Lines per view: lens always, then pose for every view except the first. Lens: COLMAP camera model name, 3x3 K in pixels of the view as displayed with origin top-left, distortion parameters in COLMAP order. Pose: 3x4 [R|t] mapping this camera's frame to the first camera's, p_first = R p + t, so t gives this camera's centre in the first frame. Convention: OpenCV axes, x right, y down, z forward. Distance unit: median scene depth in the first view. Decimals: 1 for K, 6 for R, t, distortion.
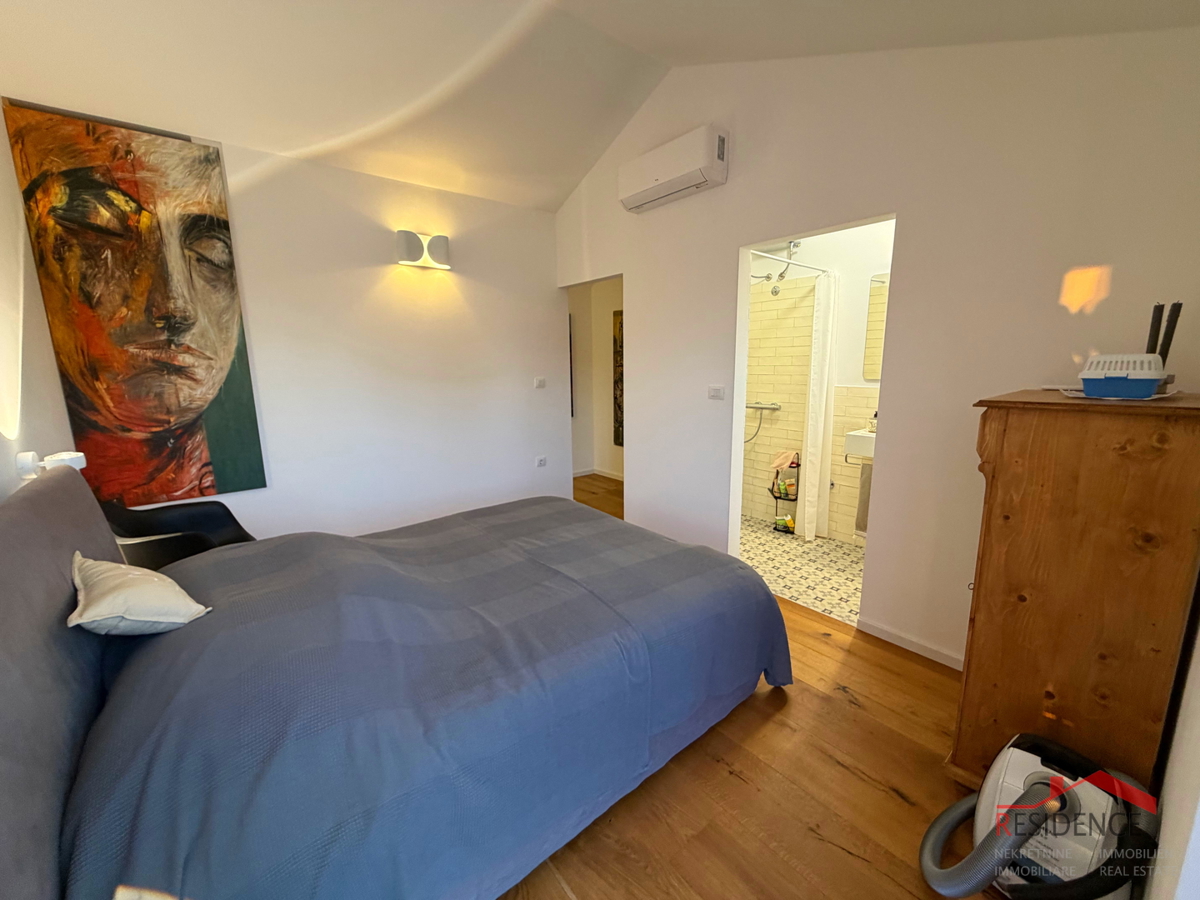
lens RADIAL K [[477.5, 0, 600.0], [0, 477.5, 448.4], [0, 0, 1]] dist [0.001504, -0.000413]
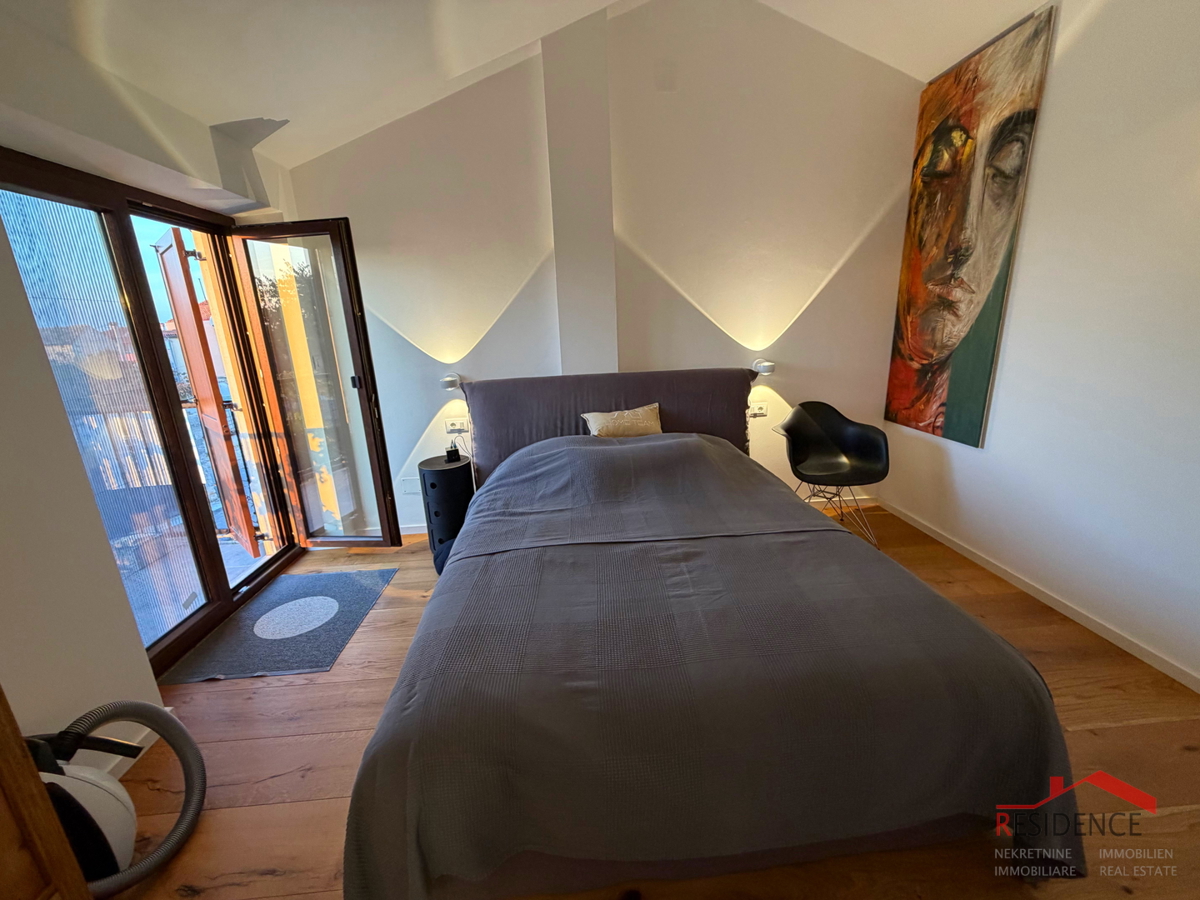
lens RADIAL K [[477.5, 0, 597.8], [0, 477.5, 445.7], [0, 0, 1]] dist [0.001504, -0.000413]
pose [[-0.581295, 0.242911, -0.776589, 0.388937], [-0.099658, 0.925962, 0.364229, -0.184892], [0.807567, 0.289118, -0.514049, 1.016758]]
